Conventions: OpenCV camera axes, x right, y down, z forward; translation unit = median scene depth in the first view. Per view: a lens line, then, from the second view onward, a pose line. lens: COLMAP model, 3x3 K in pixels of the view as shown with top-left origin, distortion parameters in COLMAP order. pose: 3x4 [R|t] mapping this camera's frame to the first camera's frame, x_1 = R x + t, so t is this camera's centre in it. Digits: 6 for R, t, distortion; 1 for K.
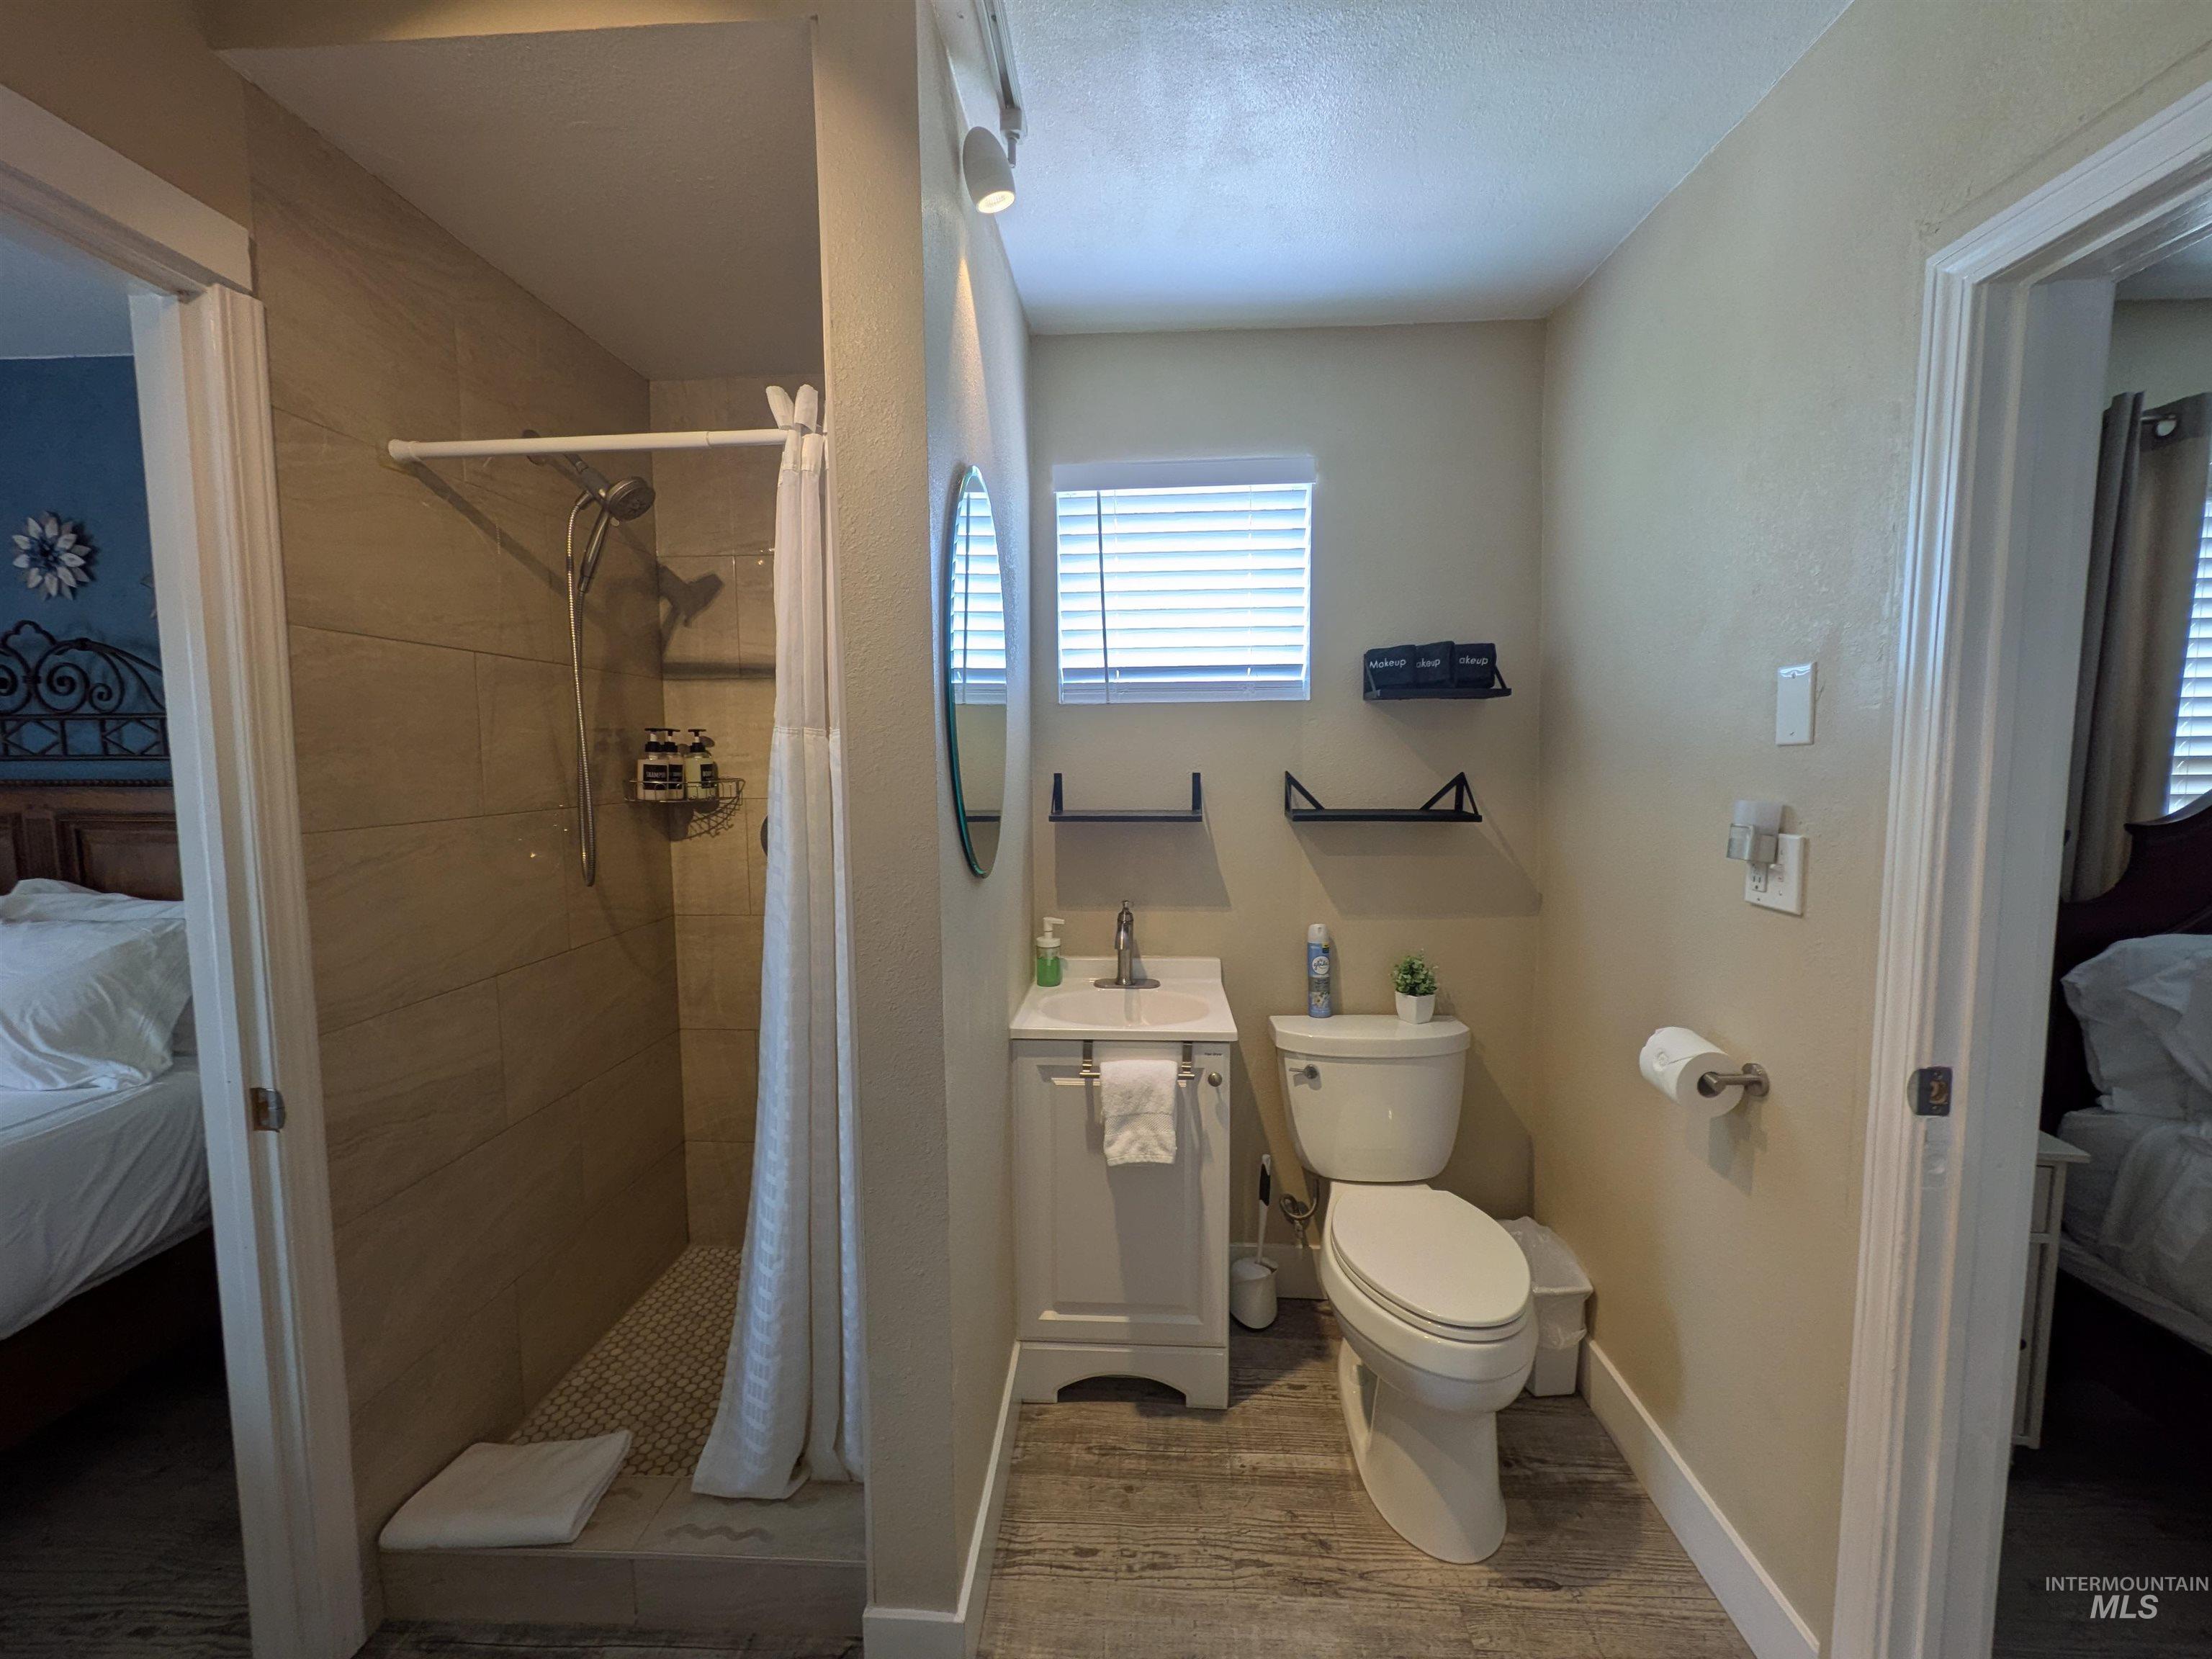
lens RADIAL K [[876.4, 0, 1107.4], [0, 876.4, 824.7], [0, 0, 1]] dist [0.000665, 0.000350]
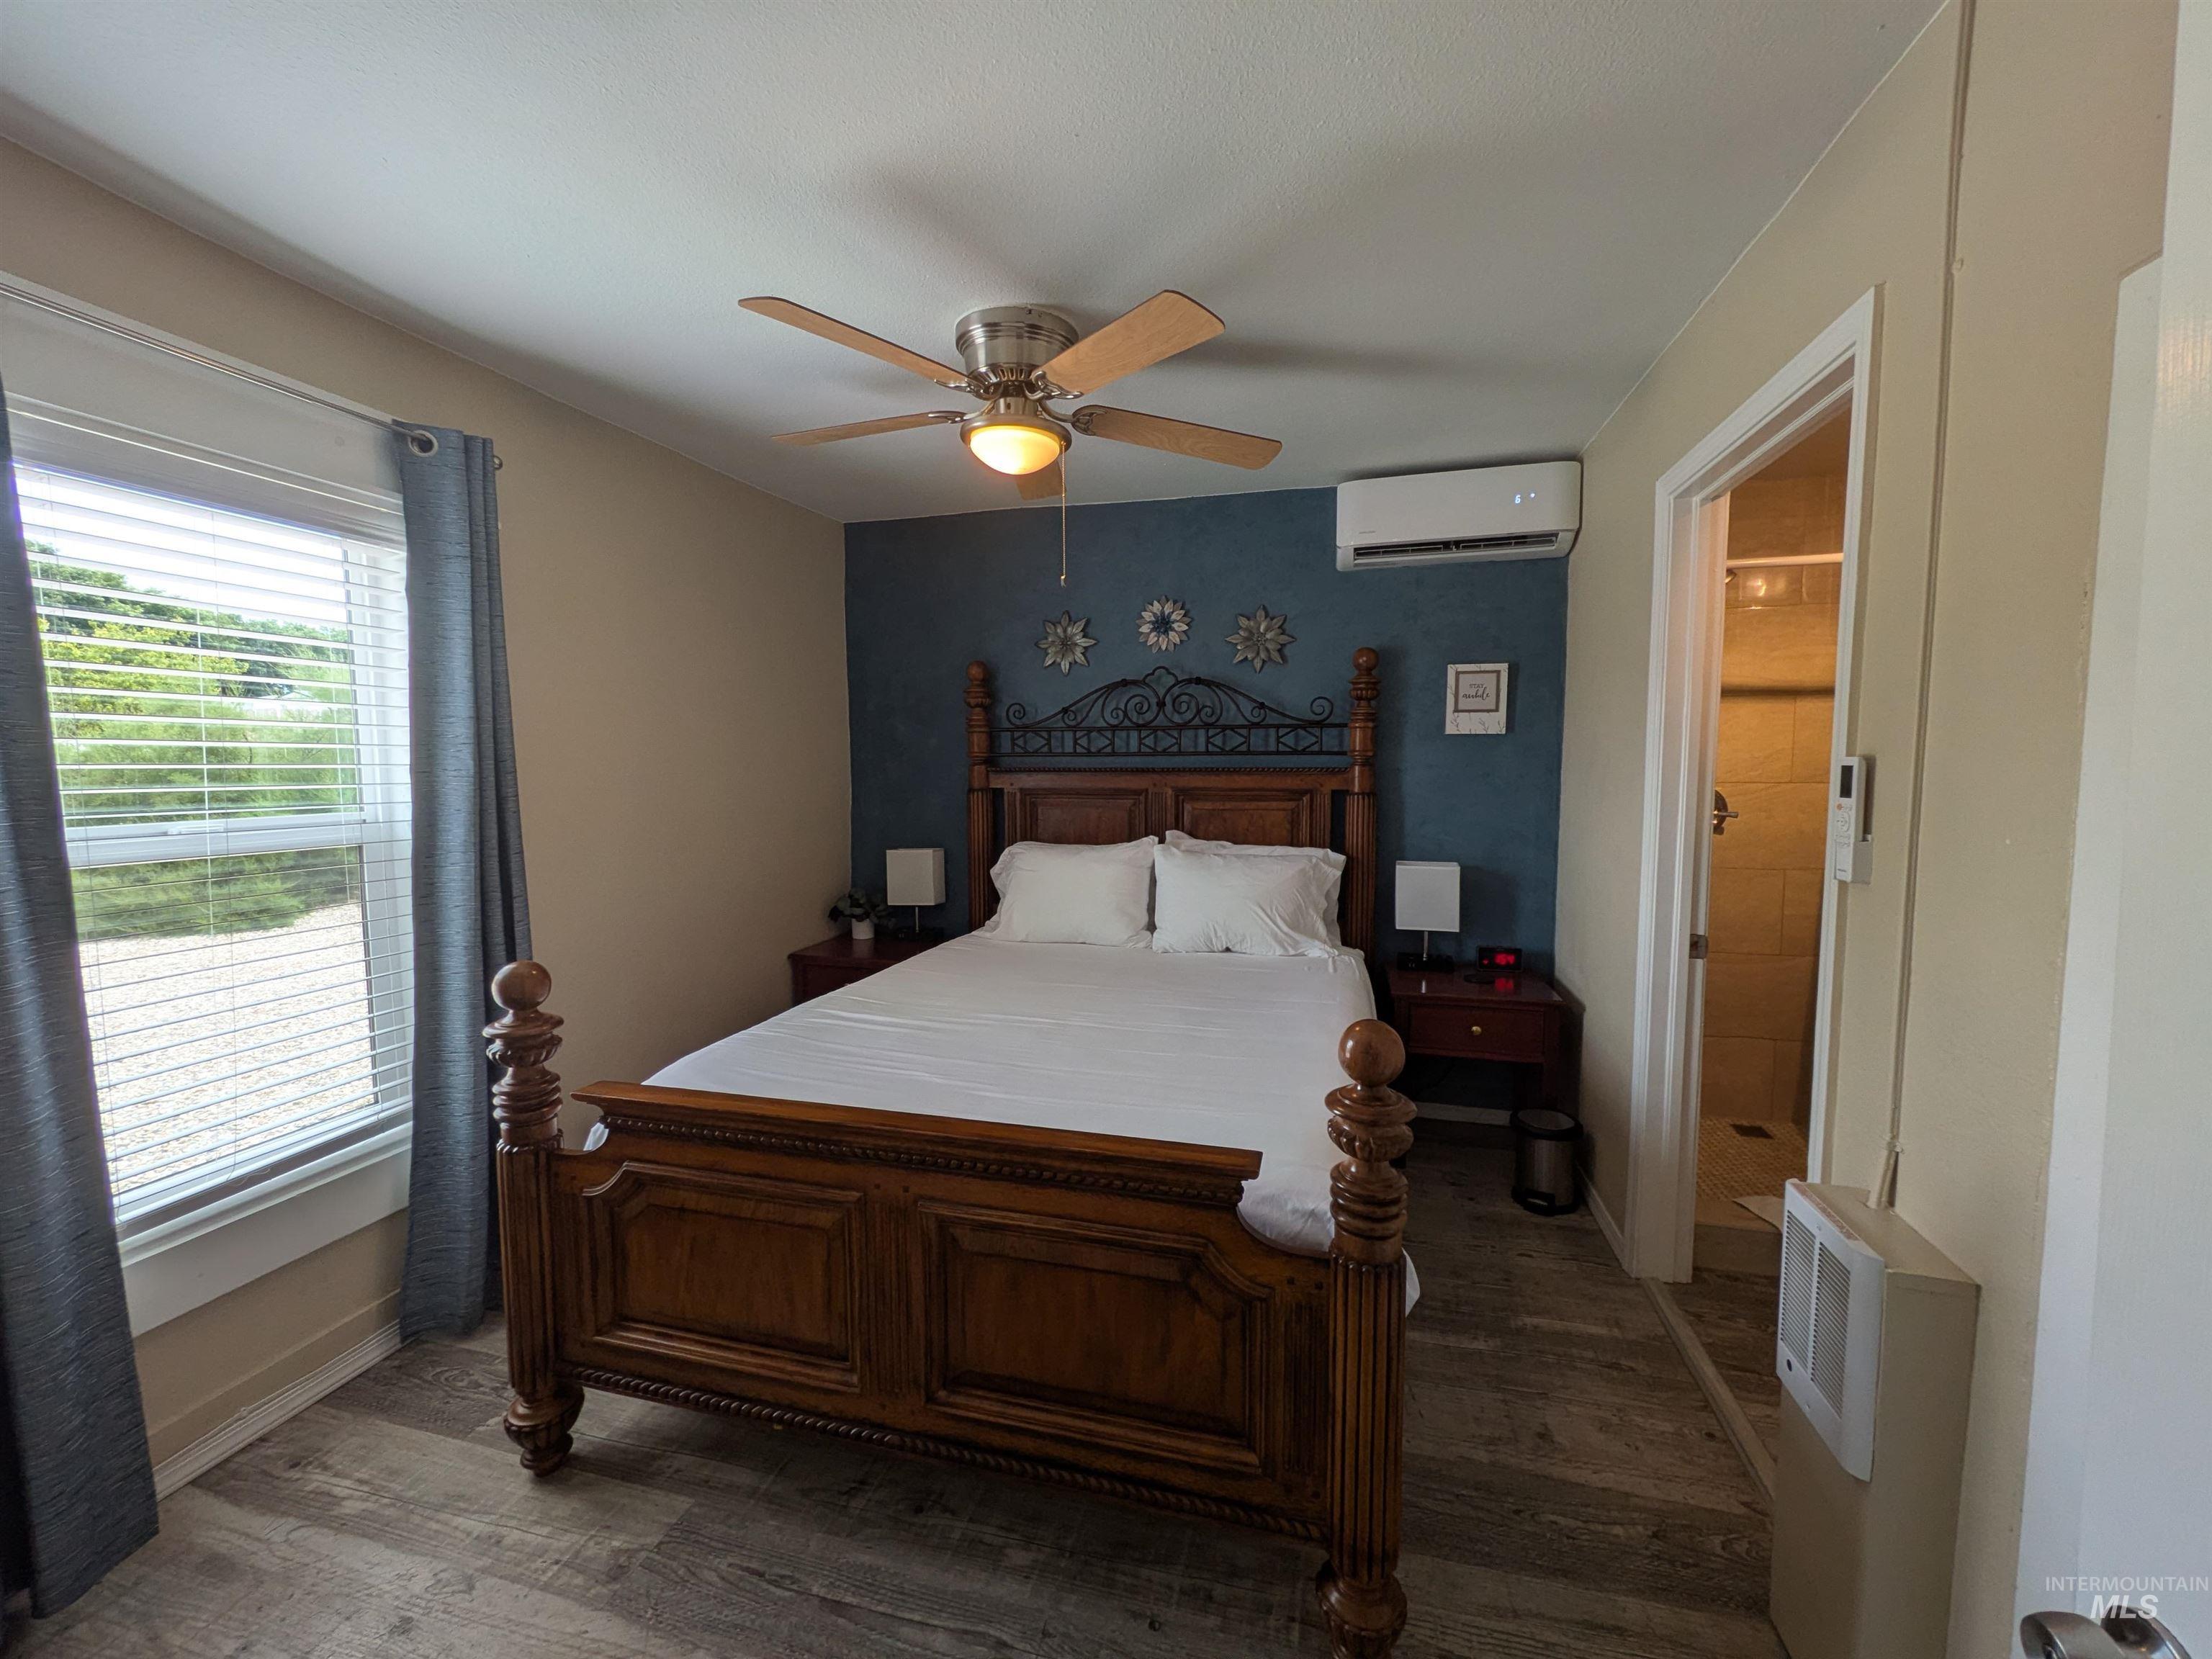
lens RADIAL K [[876.4, 0, 1110.1], [0, 876.4, 833.7], [0, 0, 1]] dist [0.000665, 0.000350]
pose [[0.980545, 0.018309, -0.195438, -1.002041], [-0.017443, 0.999829, 0.006151, 0.059010], [0.195518, -0.002622, 0.980697, -0.559813]]
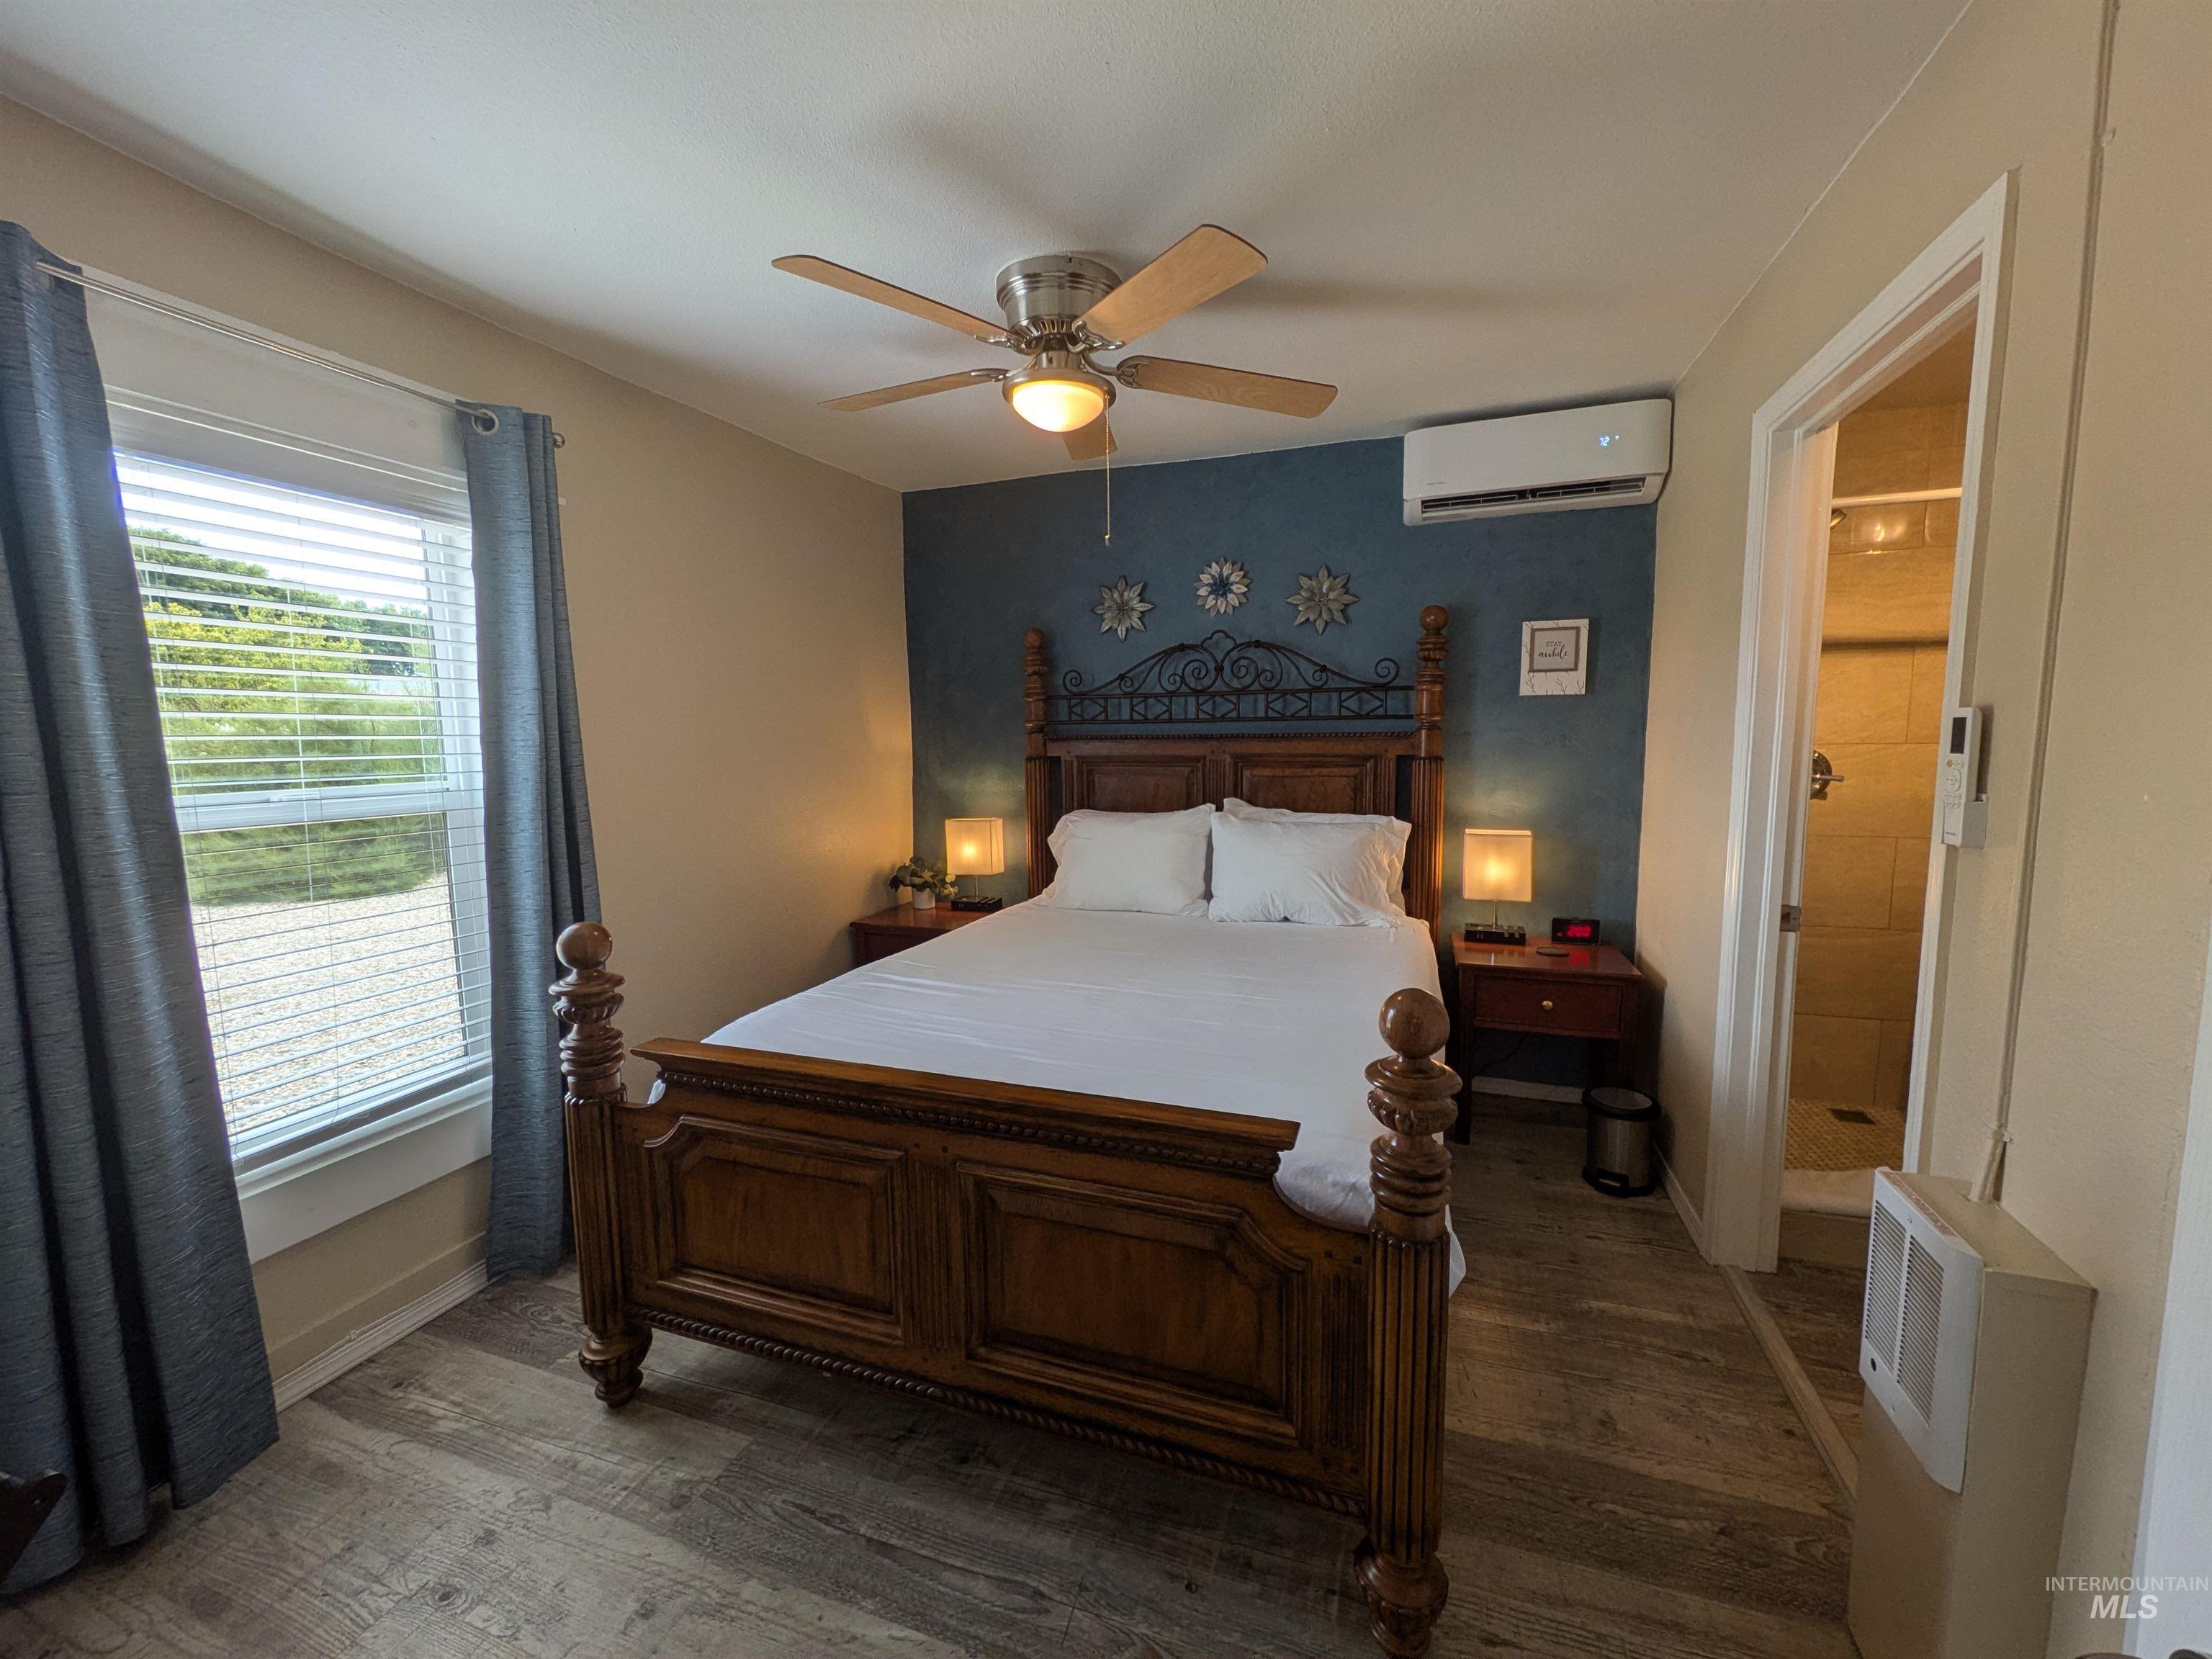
lens RADIAL K [[876.4, 0, 1109.2], [0, 876.4, 833.4], [0, 0, 1]] dist [0.000665, 0.000350]
pose [[0.961068, 0.024244, -0.275245, -0.979007], [-0.013760, 0.999107, 0.039958, 0.064518], [0.275968, -0.034615, 0.960543, -0.540622]]
